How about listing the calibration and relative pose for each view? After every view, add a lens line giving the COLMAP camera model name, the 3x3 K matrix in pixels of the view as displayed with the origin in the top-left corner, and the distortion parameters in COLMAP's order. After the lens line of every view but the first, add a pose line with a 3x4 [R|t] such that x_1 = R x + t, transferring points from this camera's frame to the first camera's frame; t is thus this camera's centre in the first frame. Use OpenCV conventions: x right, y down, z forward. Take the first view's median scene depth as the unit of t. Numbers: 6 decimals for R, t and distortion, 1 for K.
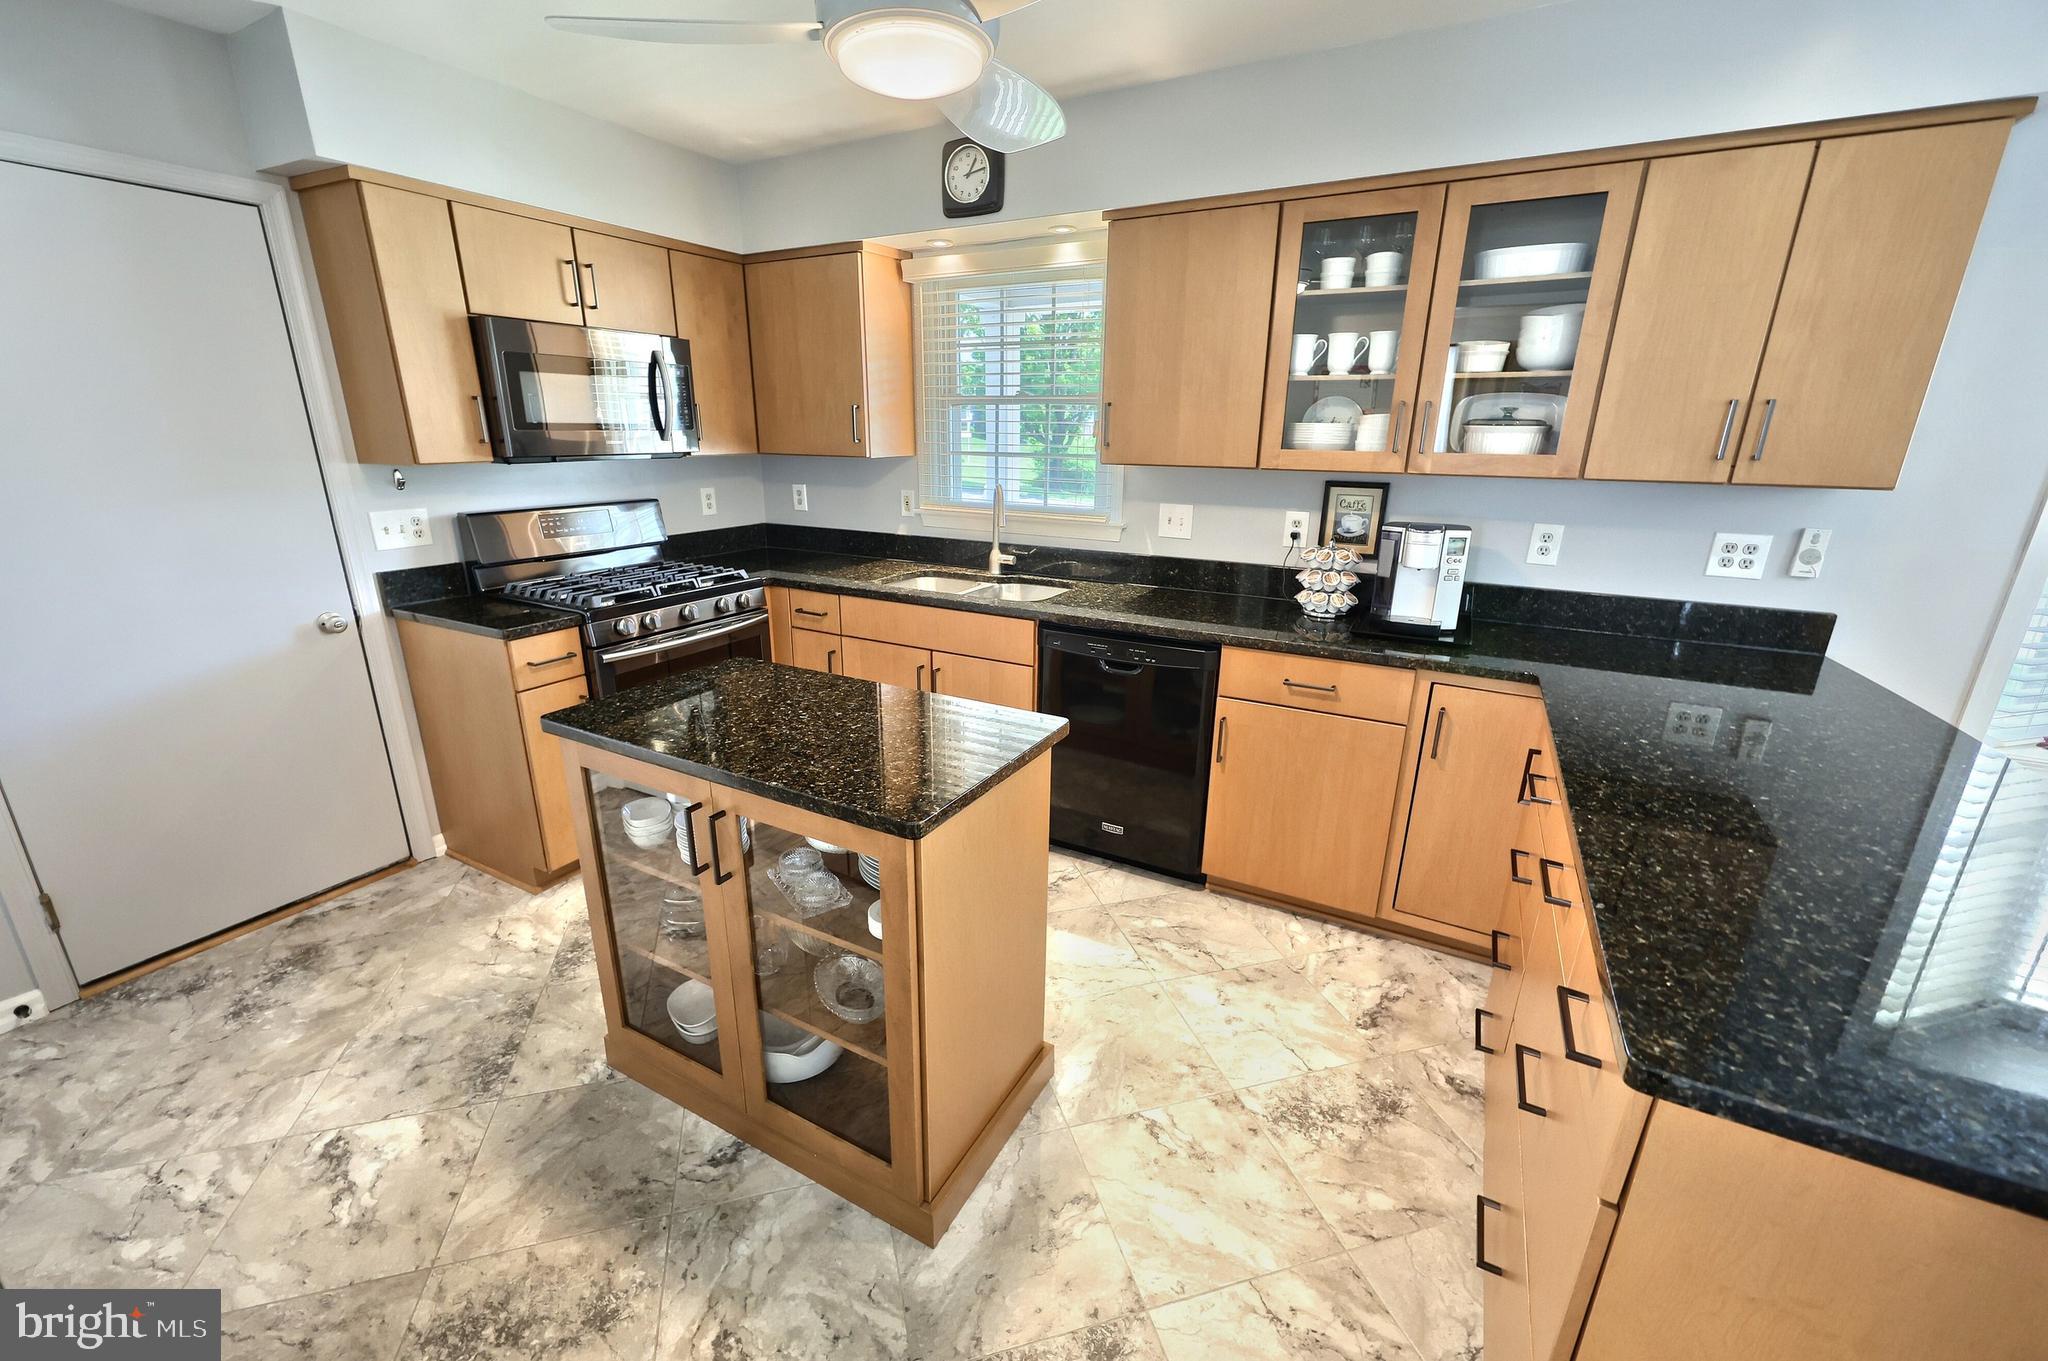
lens RADIAL K [[843.2, 0, 1007.1], [0, 843.2, 690.5], [0, 0, 1]] dist [-0.000327, 0.001019]
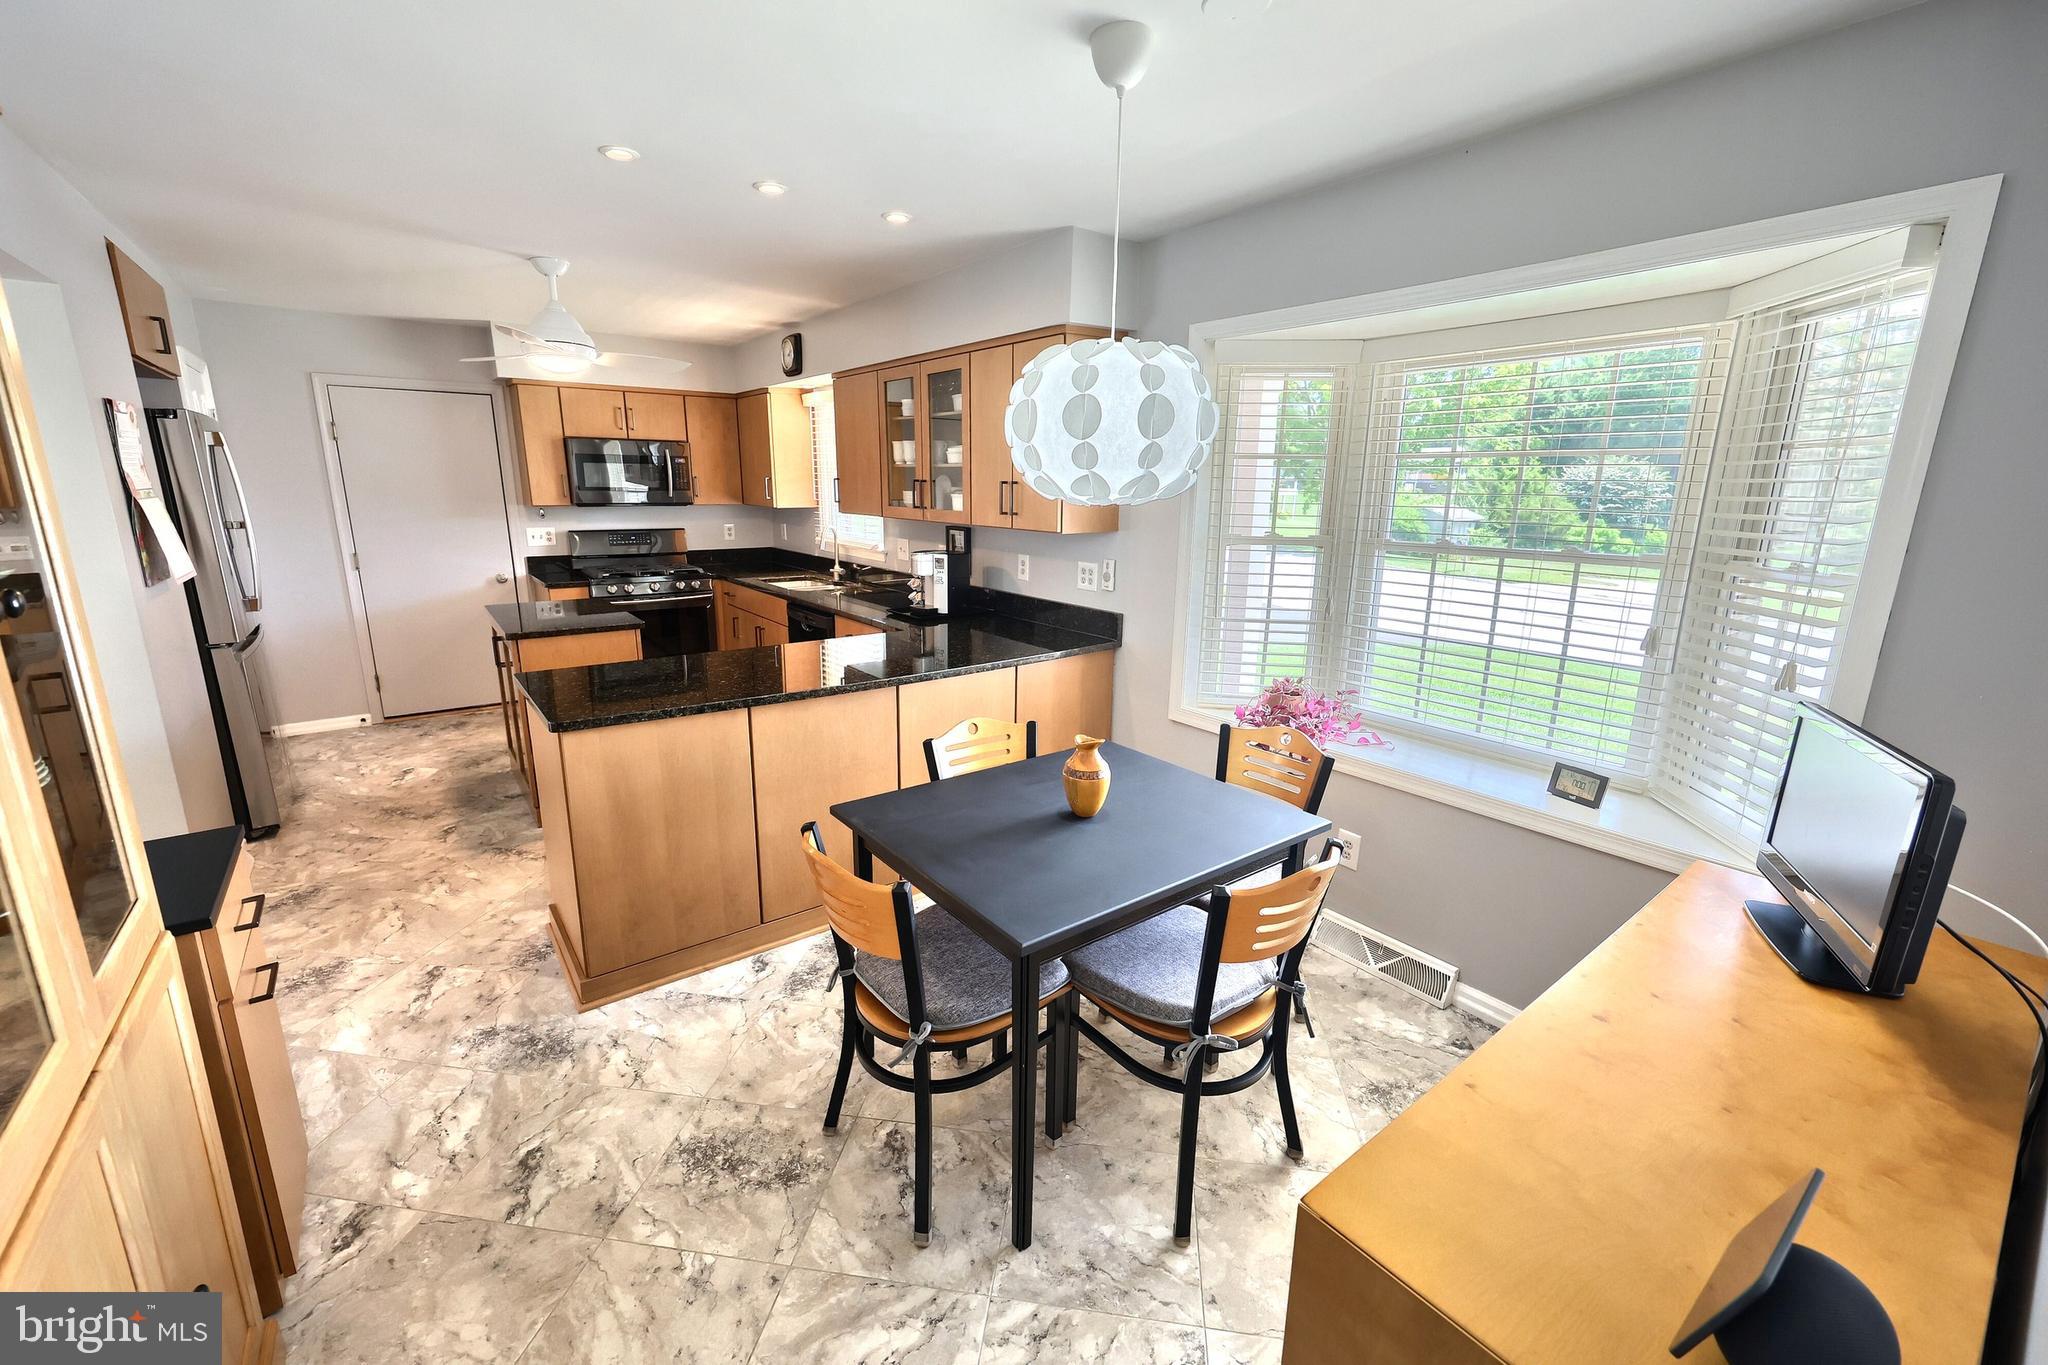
lens RADIAL K [[843.2, 0, 1025.9], [0, 843.2, 687.0], [0, 0, 1]] dist [-0.000327, 0.001019]
pose [[0.914856, 0.100314, -0.391121, 1.290709], [-0.126422, 0.991108, -0.041511, 0.116152], [0.383479, 0.087423, 0.919403, -0.440558]]
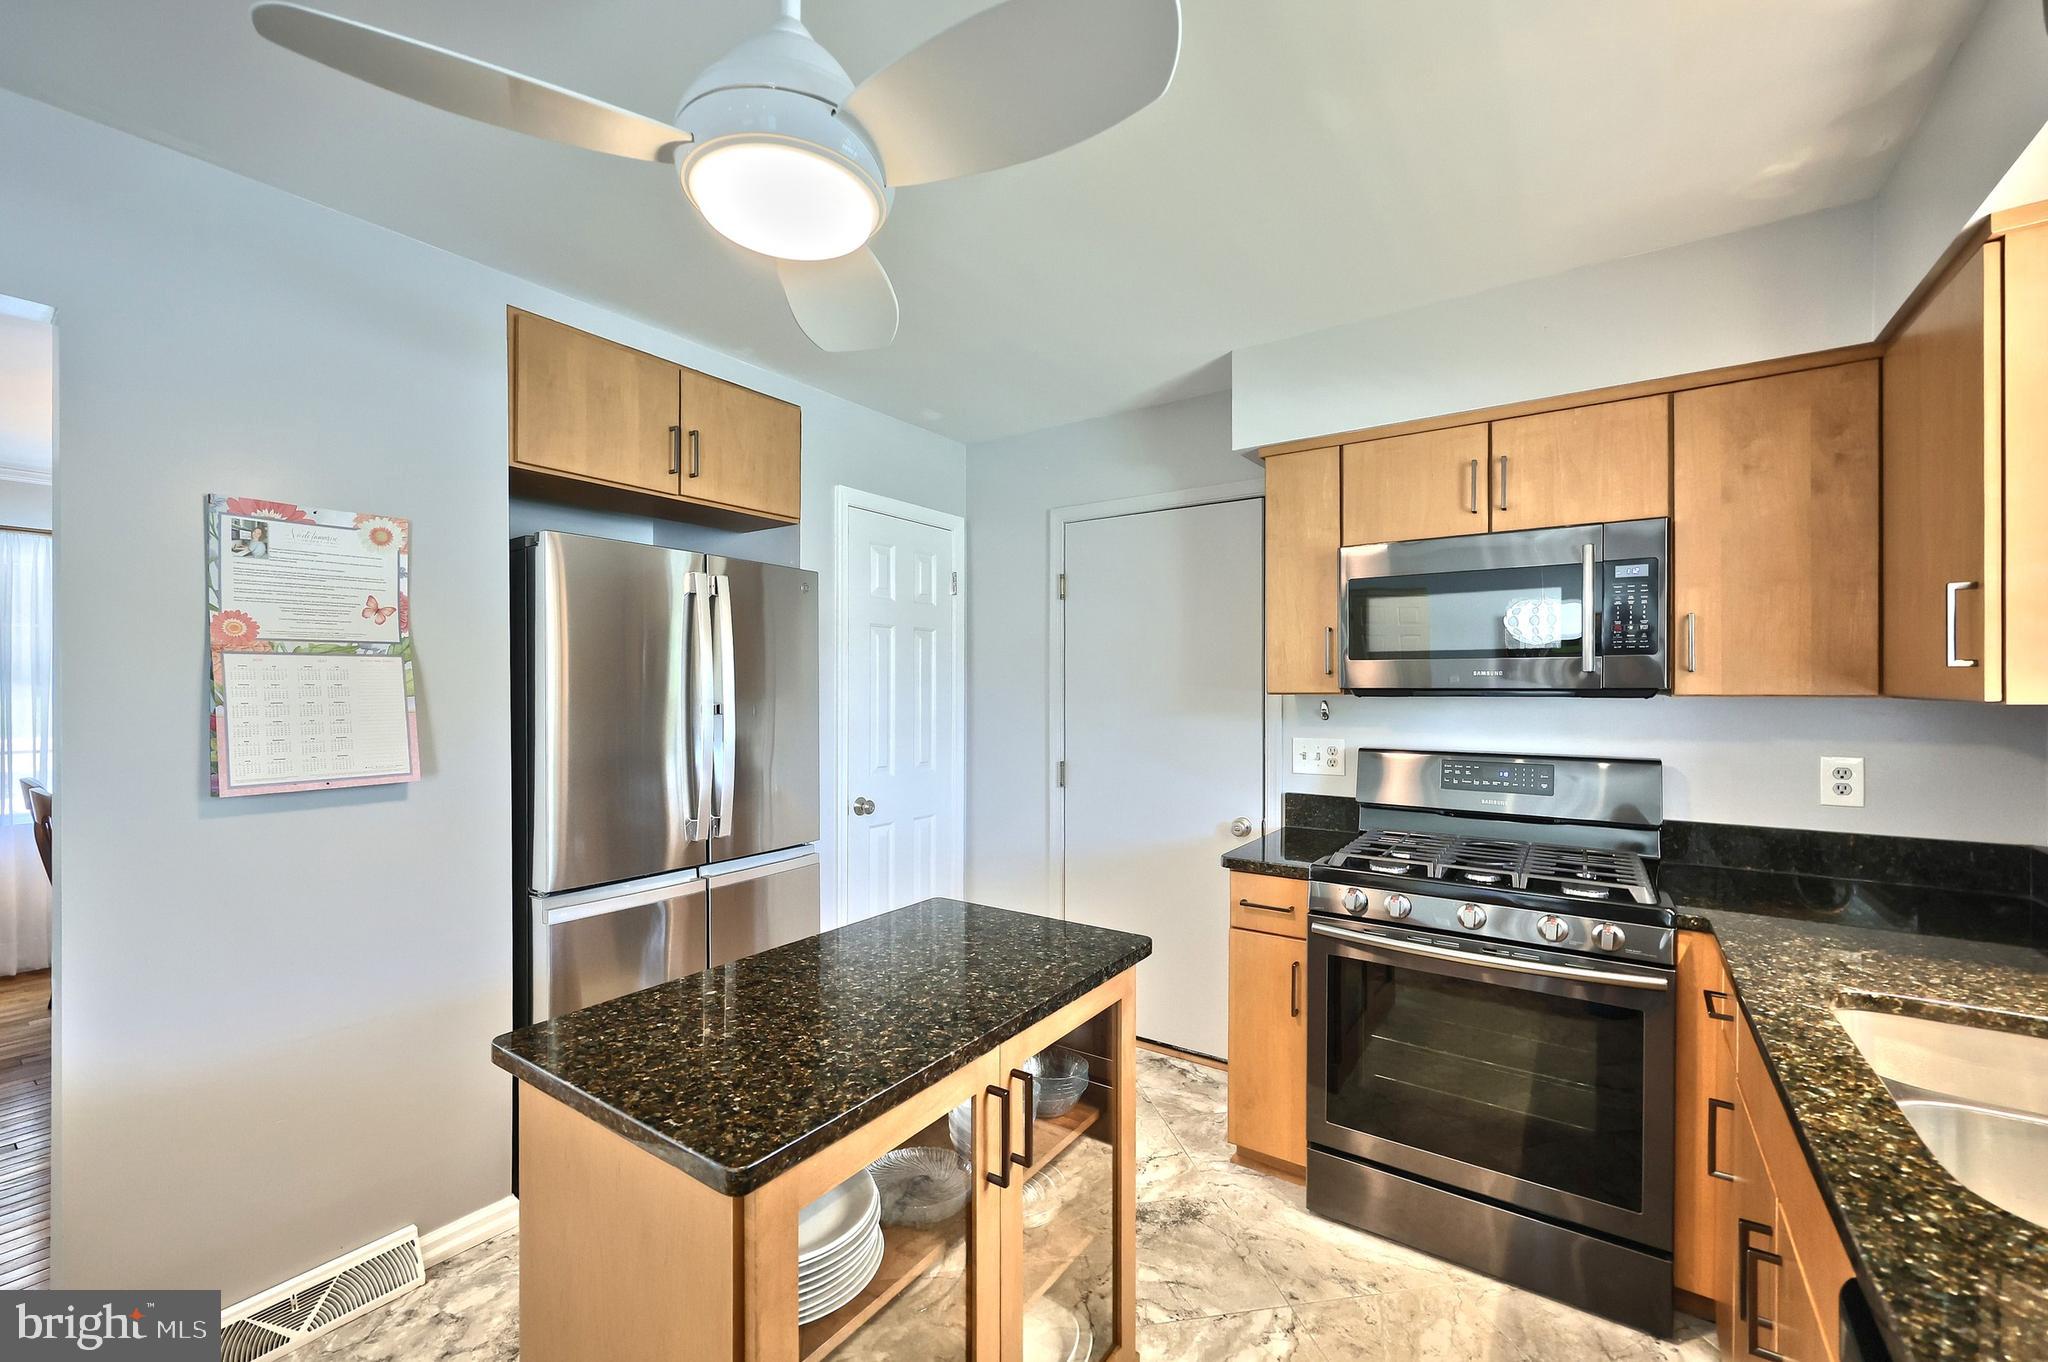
lens RADIAL K [[843.2, 0, 1003.1], [0, 843.2, 689.2], [0, 0, 1]] dist [-0.000327, 0.001019]
pose [[-0.112840, -0.001958, -0.993611, 0.370677], [-0.295984, 0.954666, 0.031732, -0.199994], [0.948505, 0.297673, -0.108304, 0.764339]]
